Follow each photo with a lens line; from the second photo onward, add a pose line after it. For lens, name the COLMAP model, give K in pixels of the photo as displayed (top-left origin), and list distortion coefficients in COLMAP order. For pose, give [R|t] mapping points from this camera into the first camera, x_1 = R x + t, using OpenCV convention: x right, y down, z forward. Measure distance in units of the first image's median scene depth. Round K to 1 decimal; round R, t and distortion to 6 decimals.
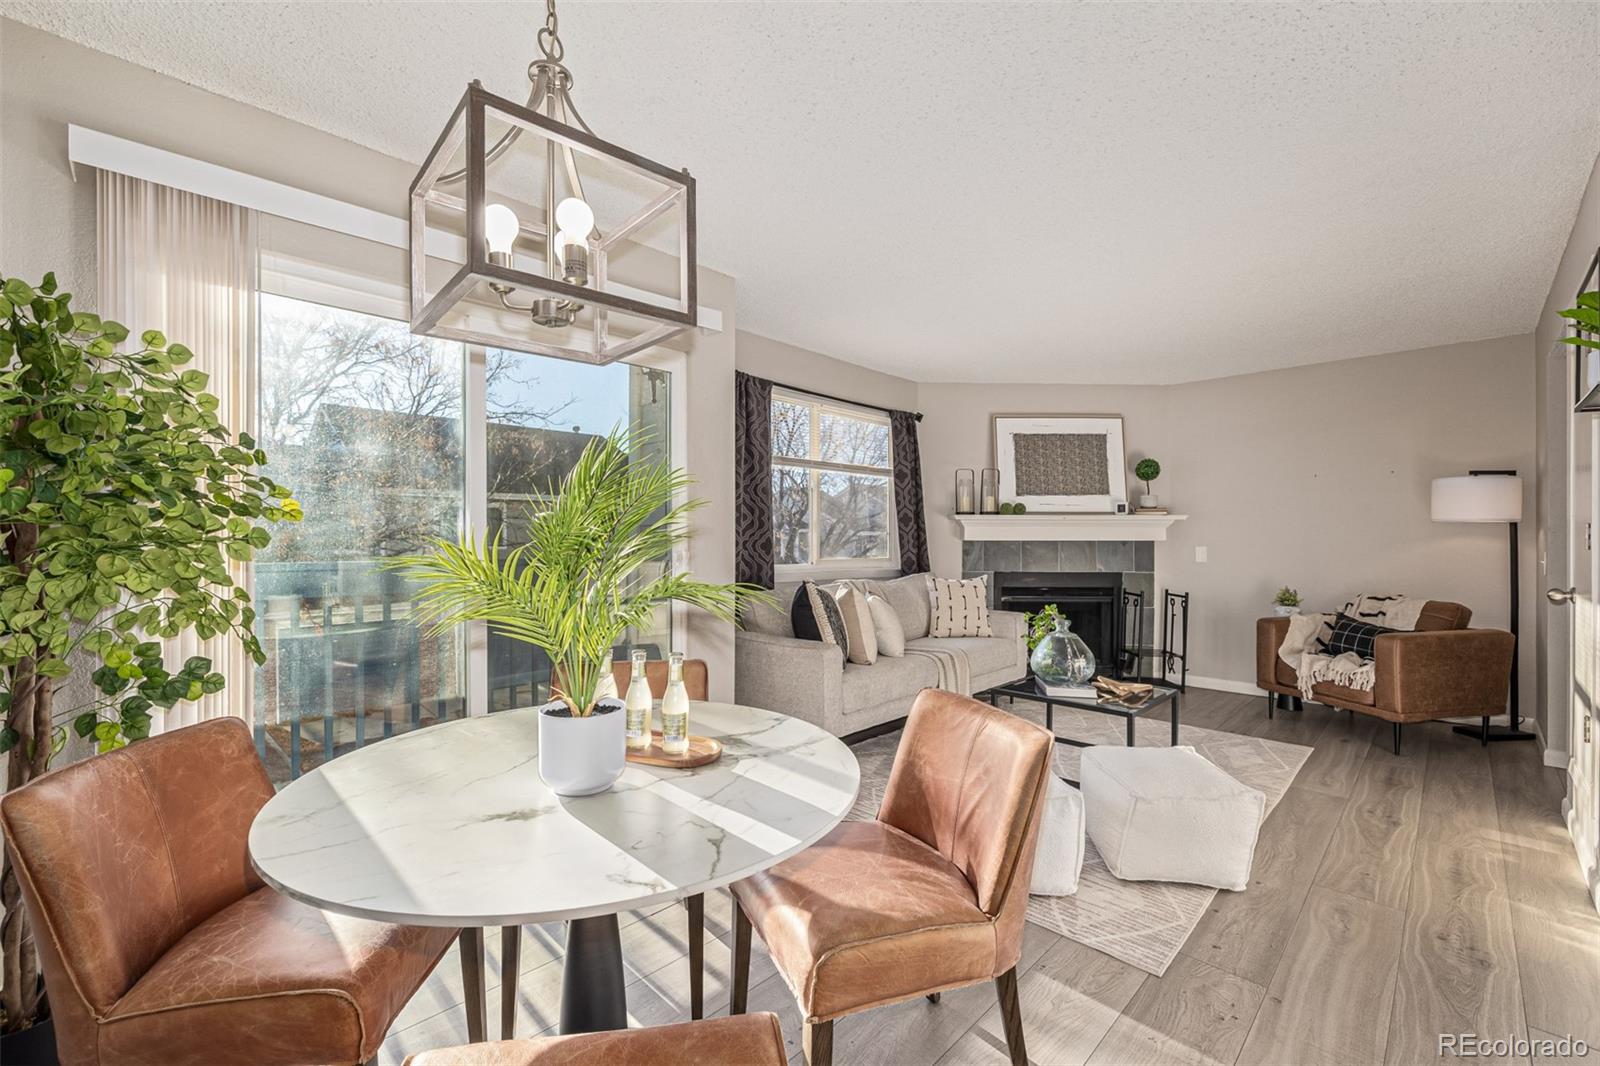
lens RADIAL K [[672.1, 0, 802.8], [0, 672.1, 539.9], [0, 0, 1]] dist [0.001471, -0.000697]
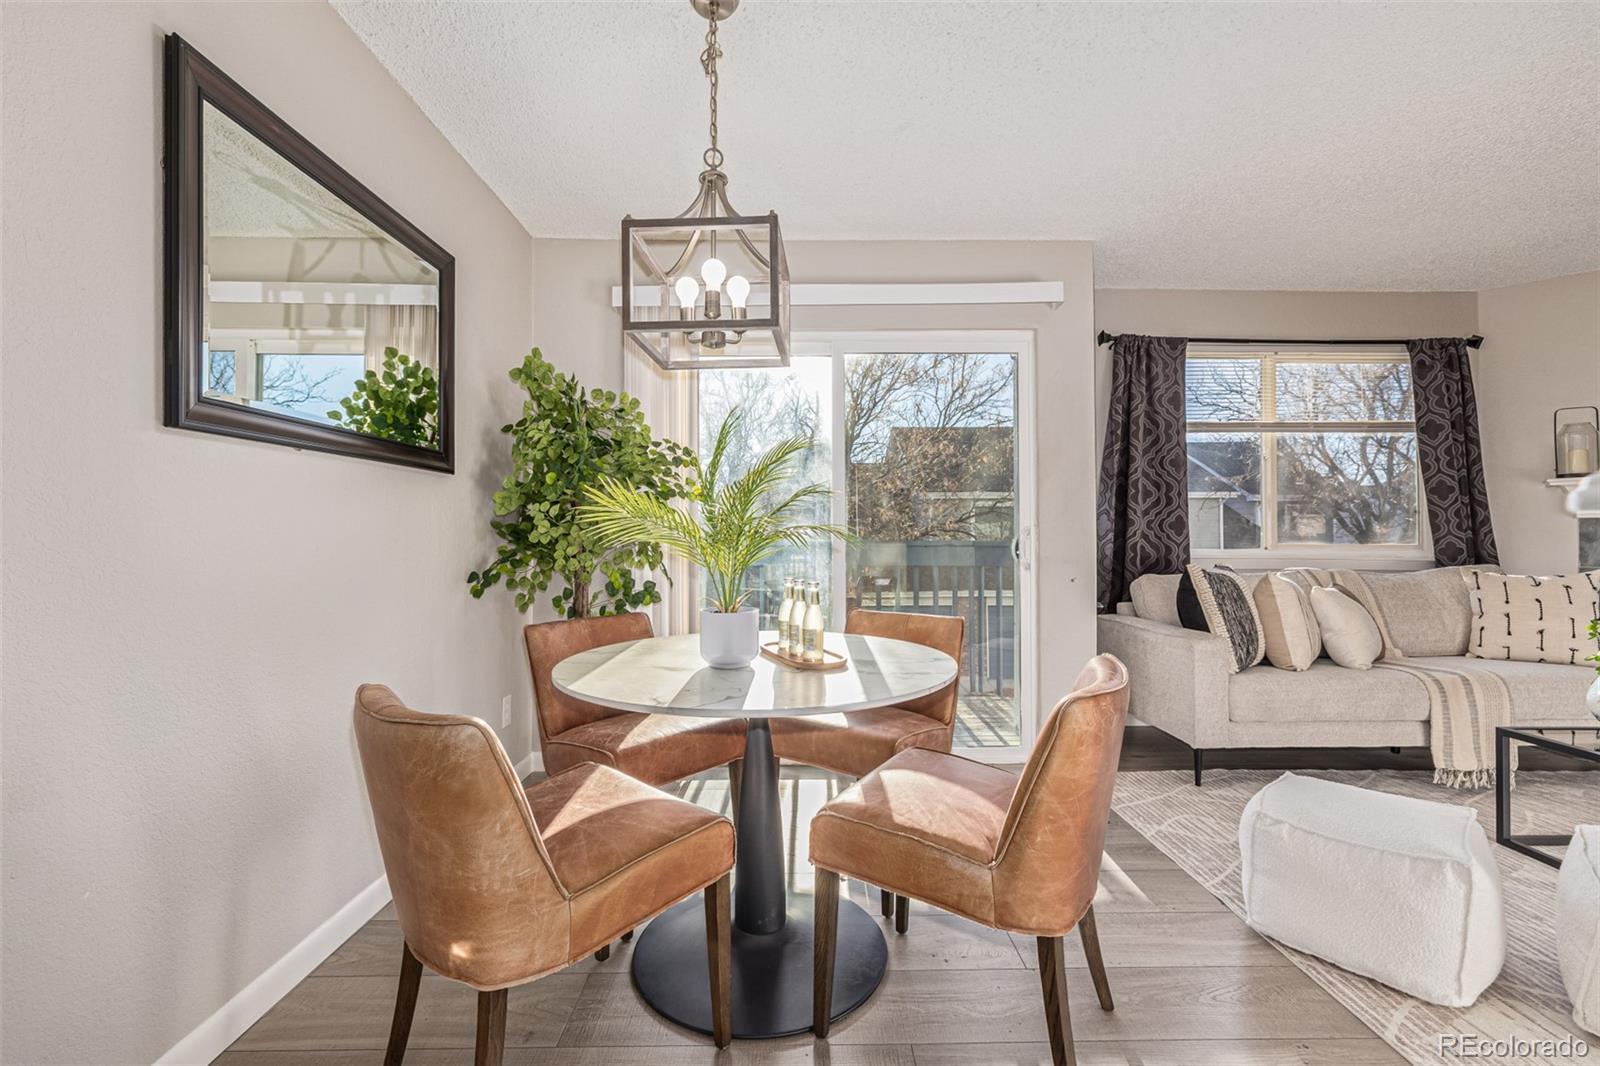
lens RADIAL K [[672.1, 0, 803.1], [0, 672.1, 531.7], [0, 0, 1]] dist [0.001471, -0.000697]
pose [[0.708676, -0.011392, -0.705442, 0.195173], [0.001286, 0.999889, -0.014856, 0.026039], [0.705533, 0.009621, 0.708612, 0.025220]]
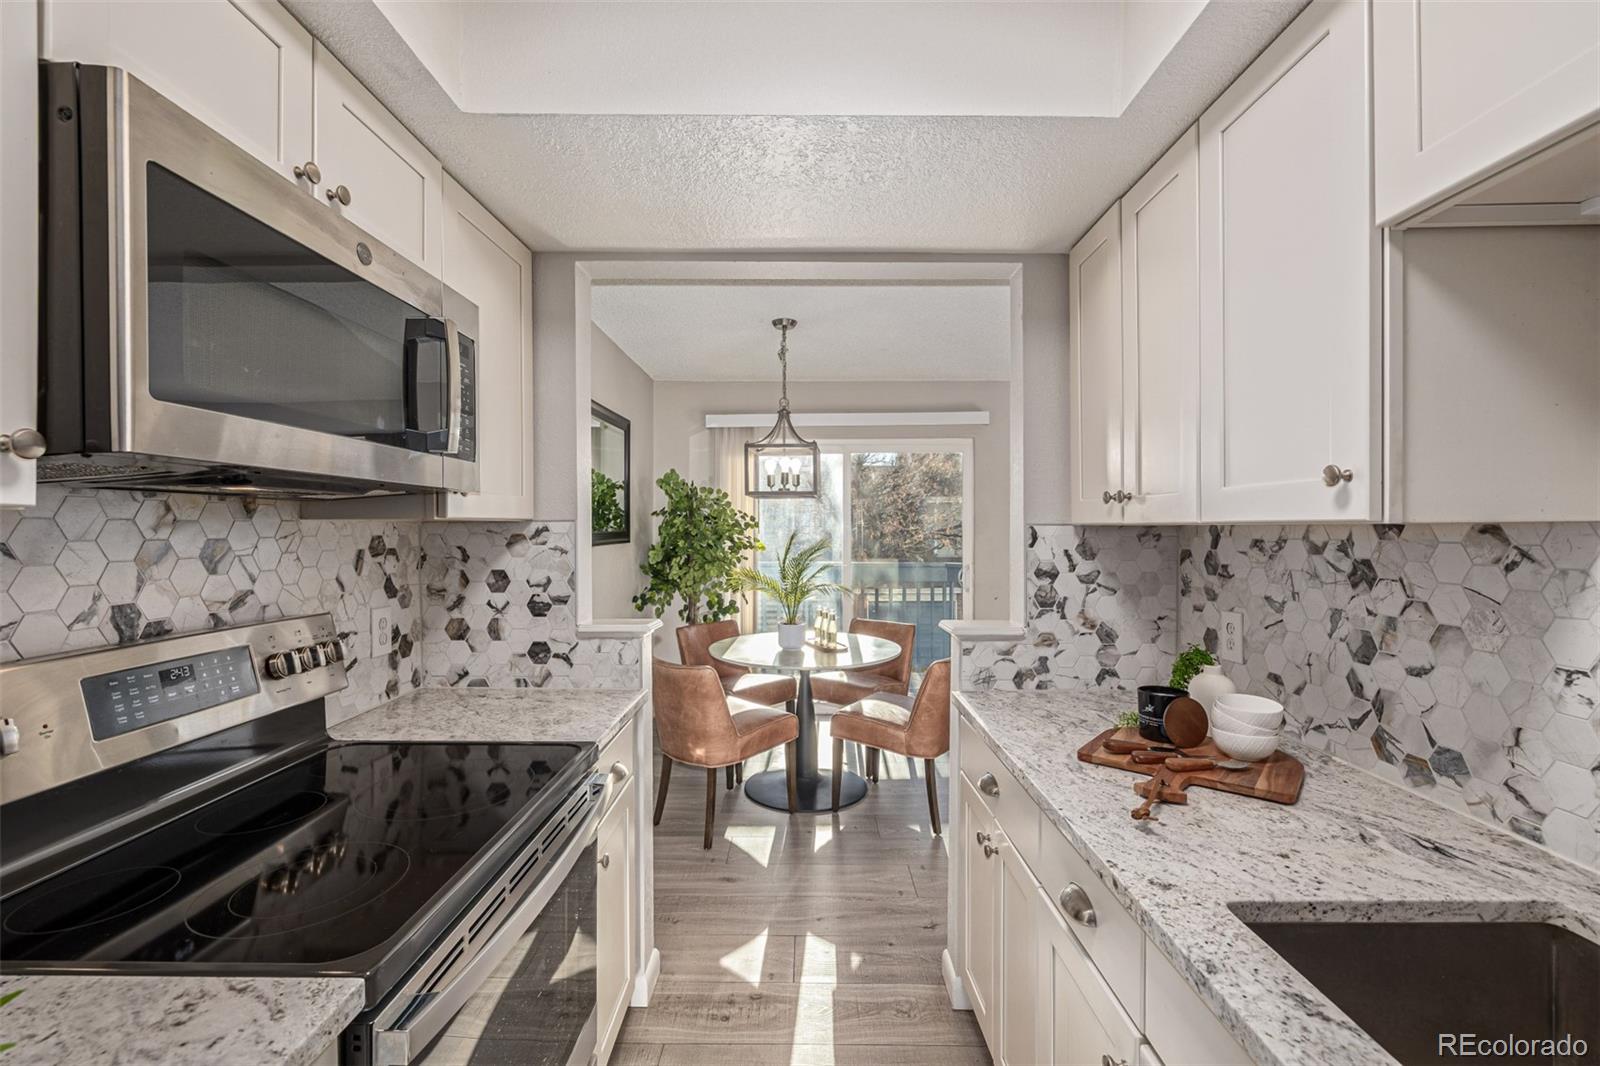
lens RADIAL K [[672.1, 0, 802.8], [0, 672.1, 535.8], [0, 0, 1]] dist [0.001471, -0.000697]
pose [[0.693350, 0.004783, -0.720585, 0.457301], [-0.002495, 0.999988, 0.004237, -0.036956], [0.720597, -0.001140, 0.693353, -0.253808]]
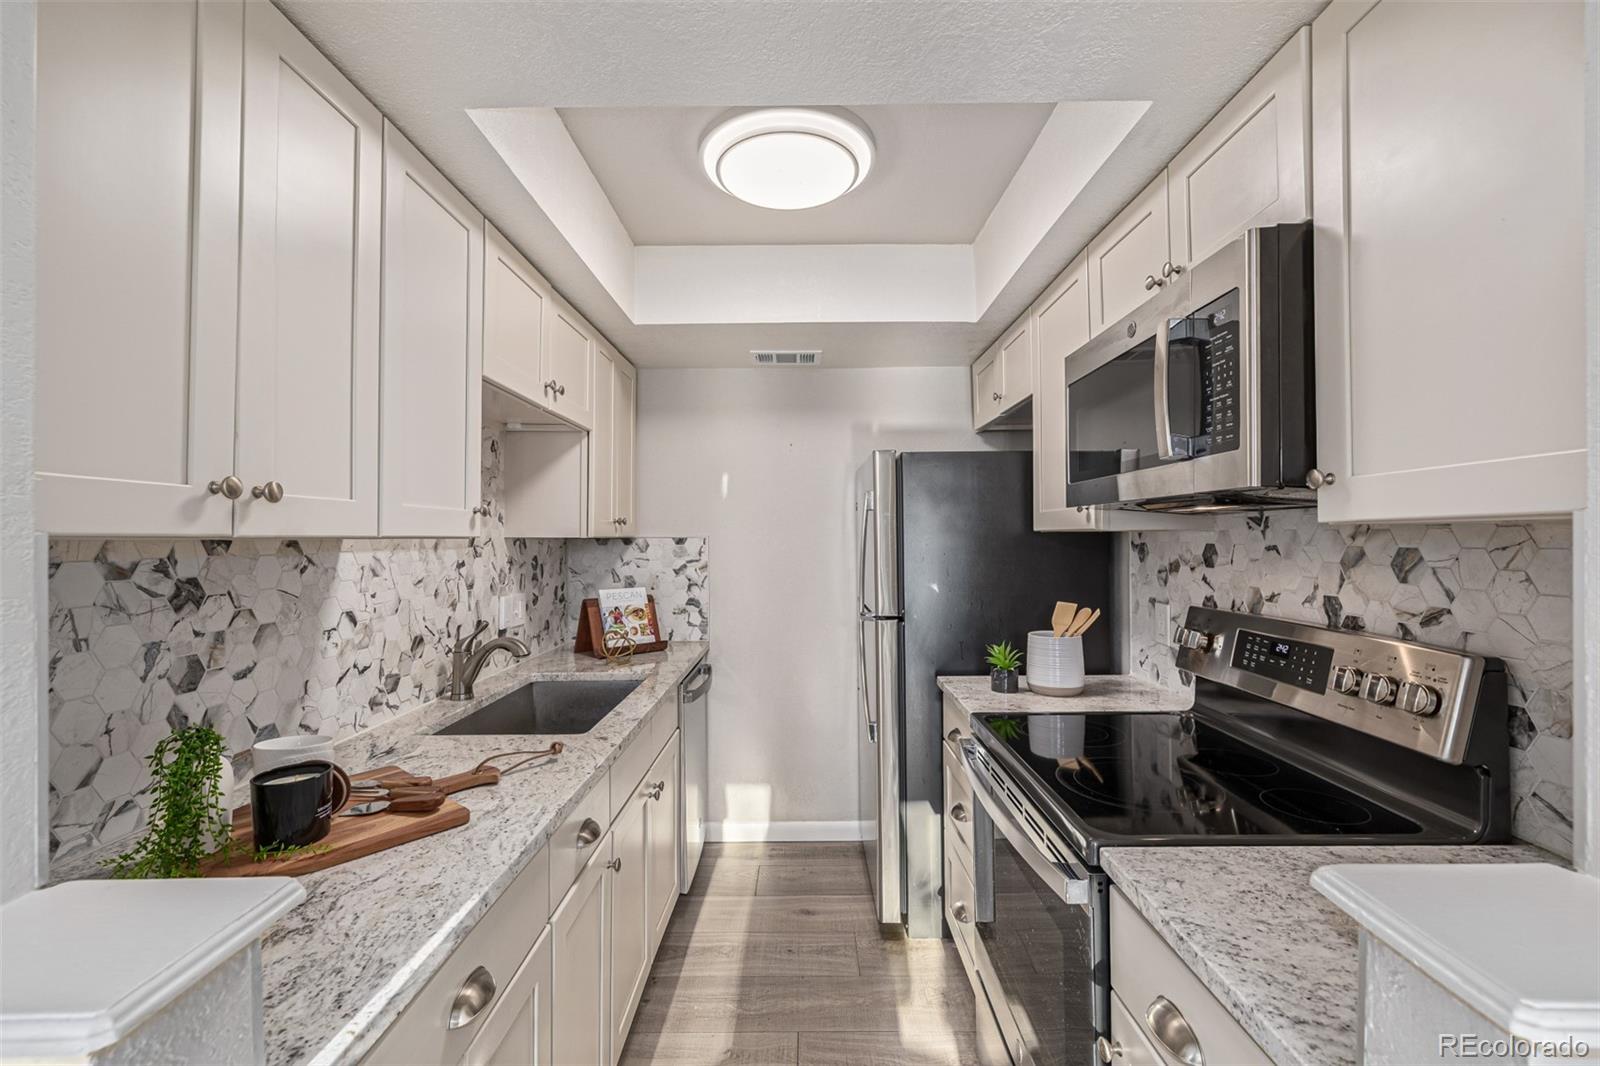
lens RADIAL K [[672.1, 0, 813.4], [0, 672.1, 527.1], [0, 0, 1]] dist [0.001471, -0.000697]
pose [[-0.706712, 0.011359, 0.707410, 0.081978], [0.008486, 0.999935, -0.007579, -0.041844], [-0.707451, 0.000647, -0.706762, 0.107056]]
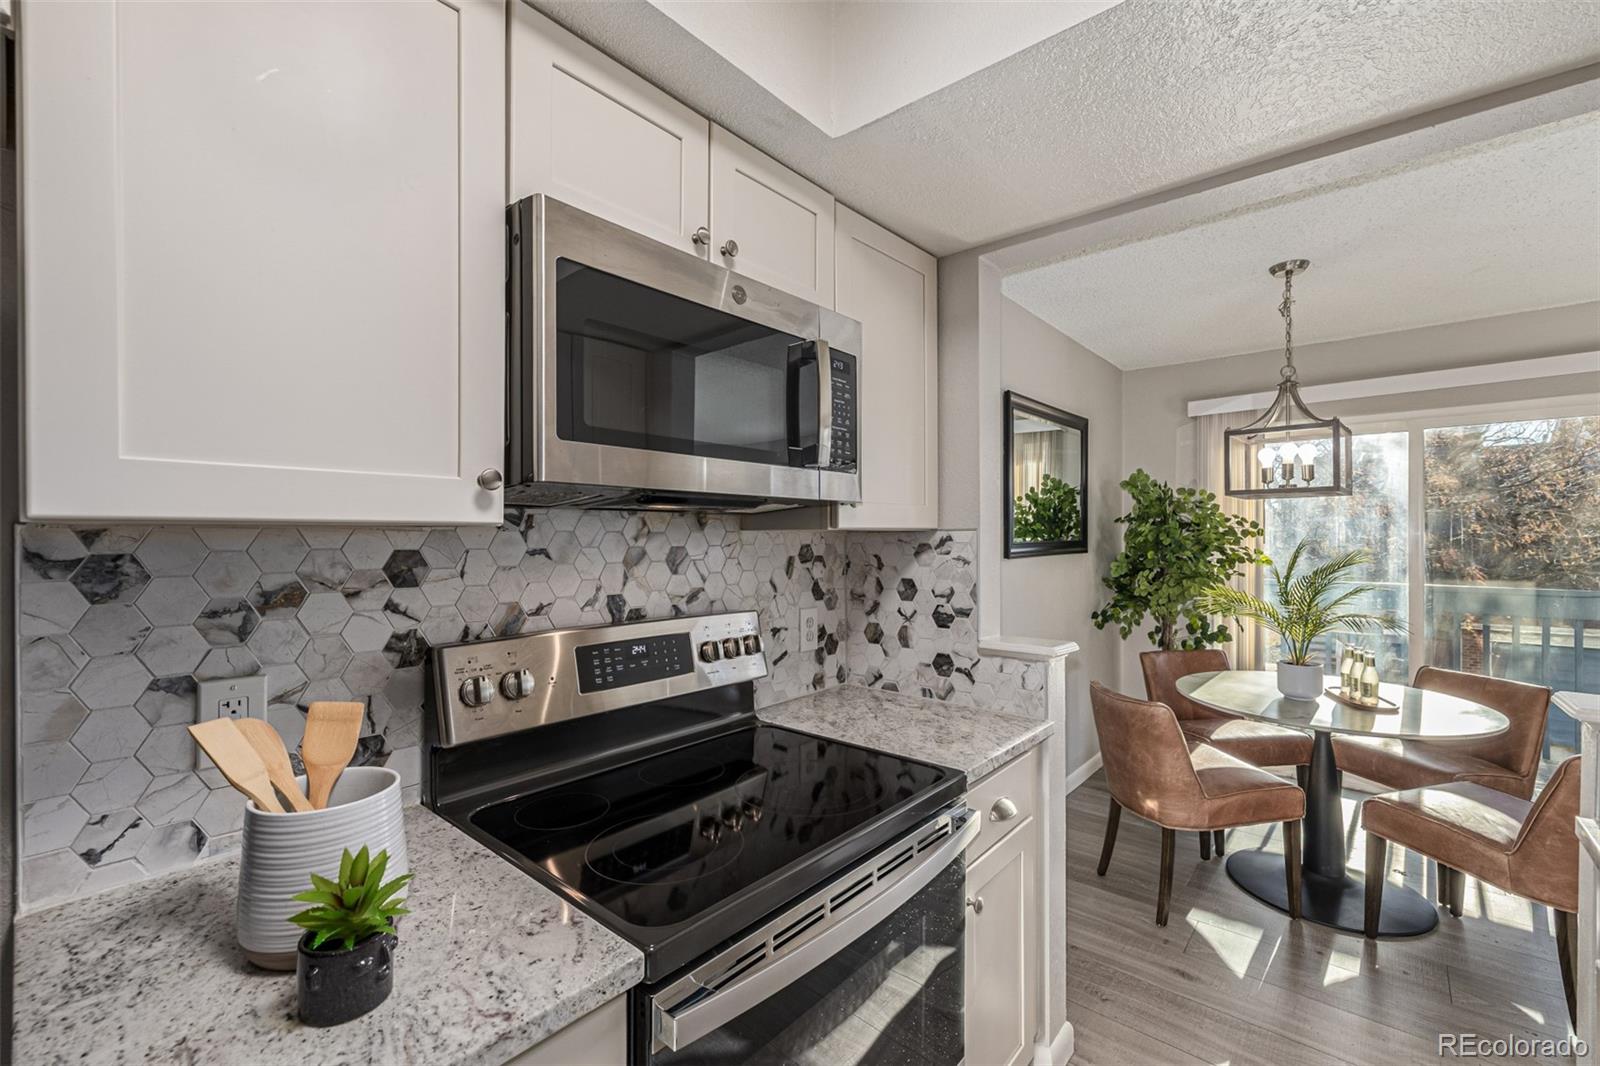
lens RADIAL K [[672.1, 0, 803.1], [0, 672.1, 539.7], [0, 0, 1]] dist [0.001471, -0.000697]
pose [[0.059277, -0.000002, -0.998242, 0.447042], [-0.004697, 0.999989, -0.000281, -0.037724], [0.998231, 0.004706, 0.059276, -0.193181]]
